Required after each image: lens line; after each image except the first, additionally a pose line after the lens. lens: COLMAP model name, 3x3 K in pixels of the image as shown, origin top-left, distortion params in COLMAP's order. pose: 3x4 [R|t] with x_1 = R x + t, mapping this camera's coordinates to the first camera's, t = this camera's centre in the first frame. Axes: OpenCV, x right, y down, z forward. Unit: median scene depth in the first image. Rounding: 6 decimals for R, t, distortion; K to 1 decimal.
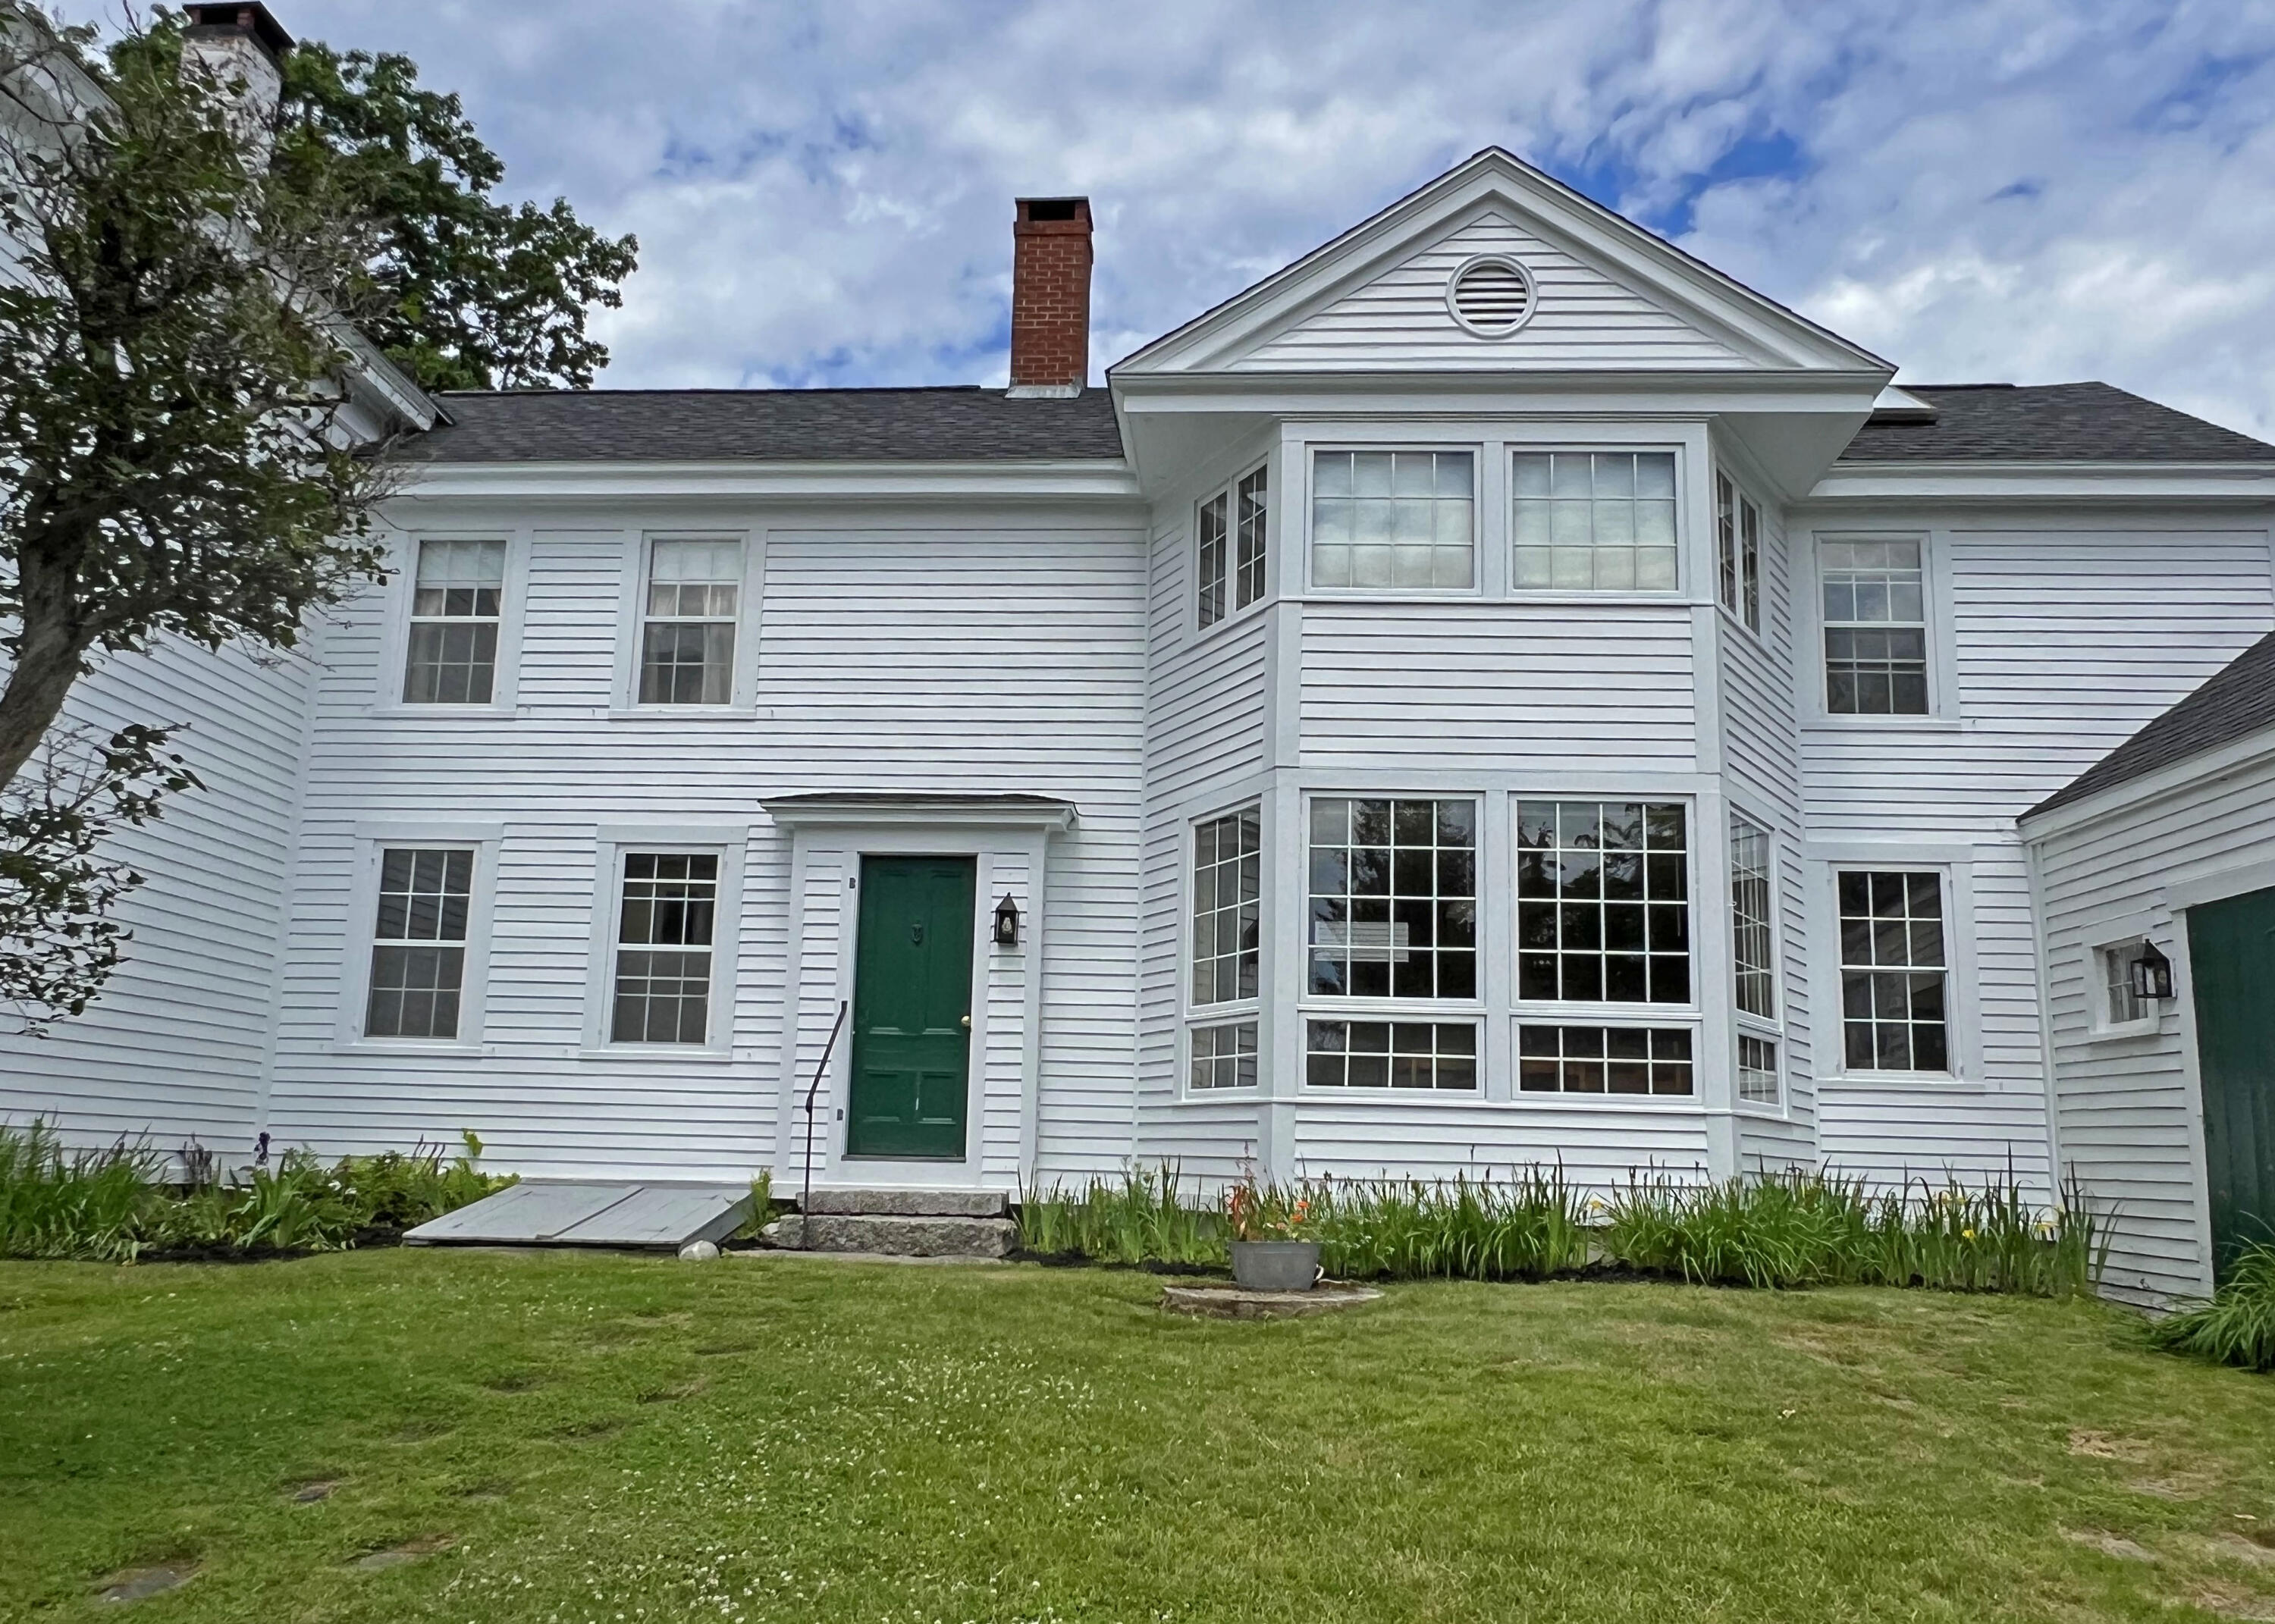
lens RADIAL K [[1769.6, 0, 1129.2], [0, 1769.6, 827.8], [0, 0, 1]] dist [-0.022508, 0.000183]
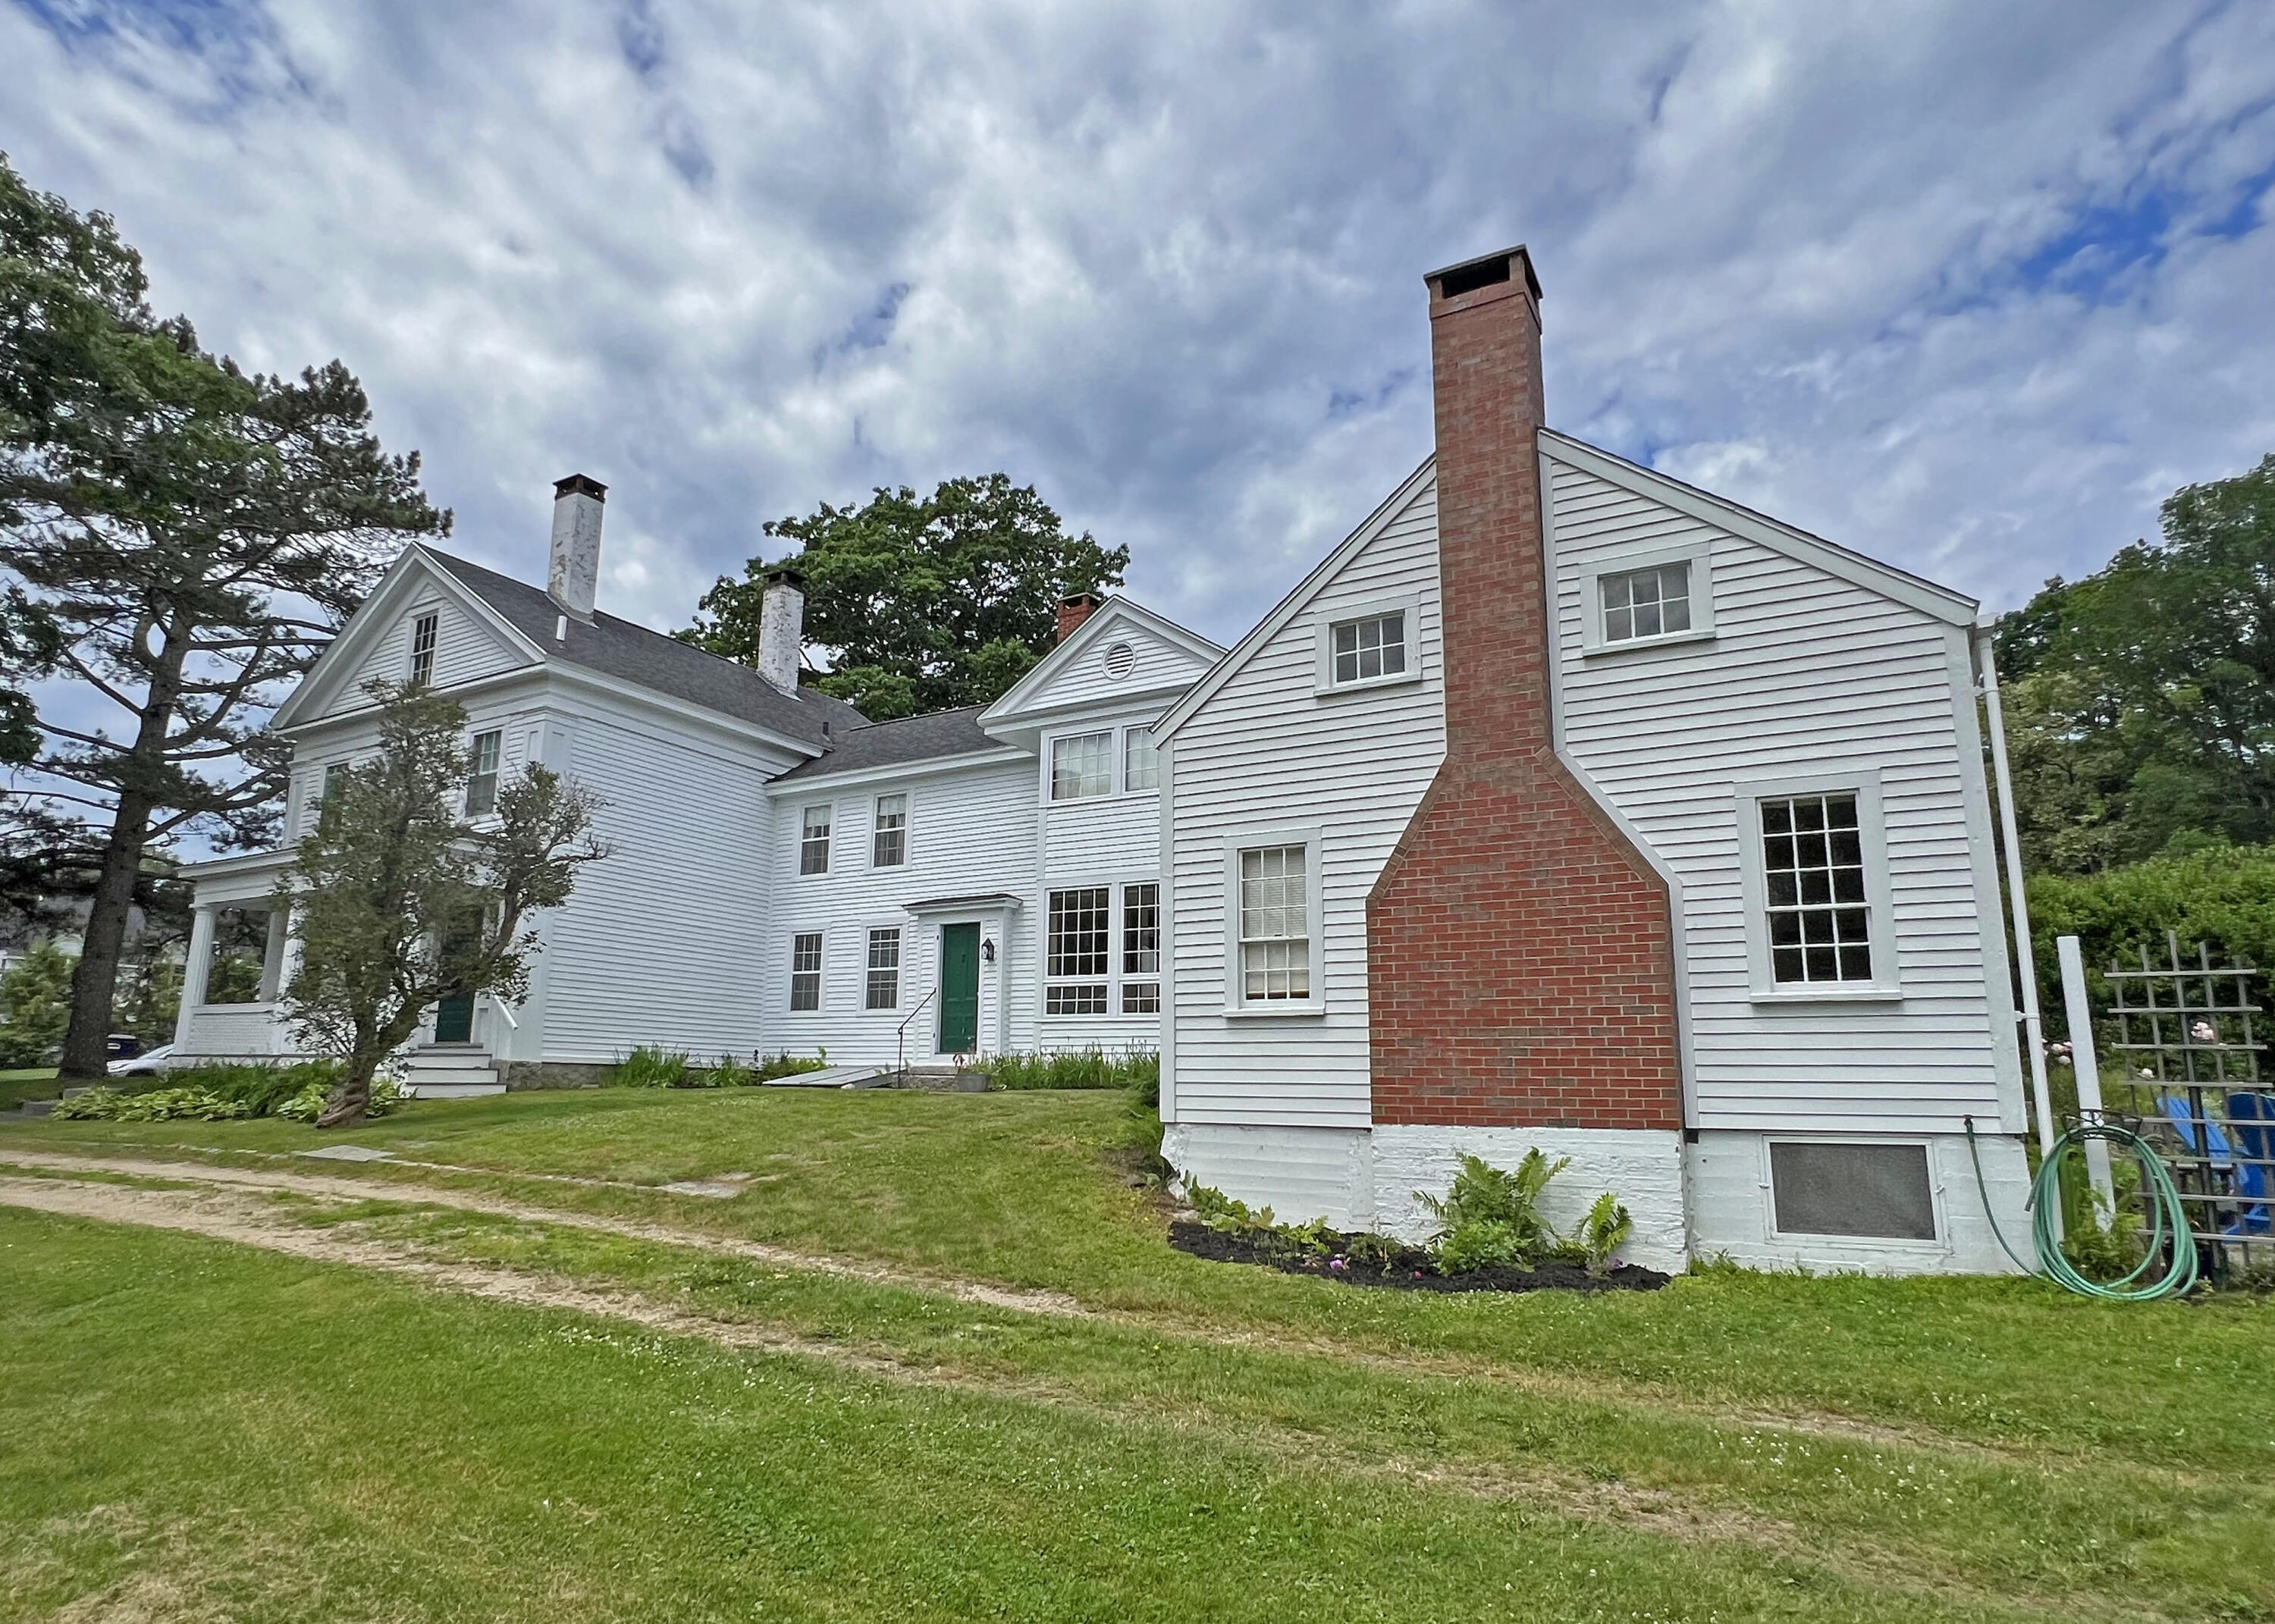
lens RADIAL K [[1248.1, 0, 1139.1], [0, 1248.1, 807.9], [0, 0, 1]] dist [-0.025949, -0.000313]
pose [[0.893142, -0.114190, -0.435038, 0.843796], [0.098452, 0.993413, -0.058630, -0.017215], [0.438868, 0.009535, 0.898501, -0.393213]]
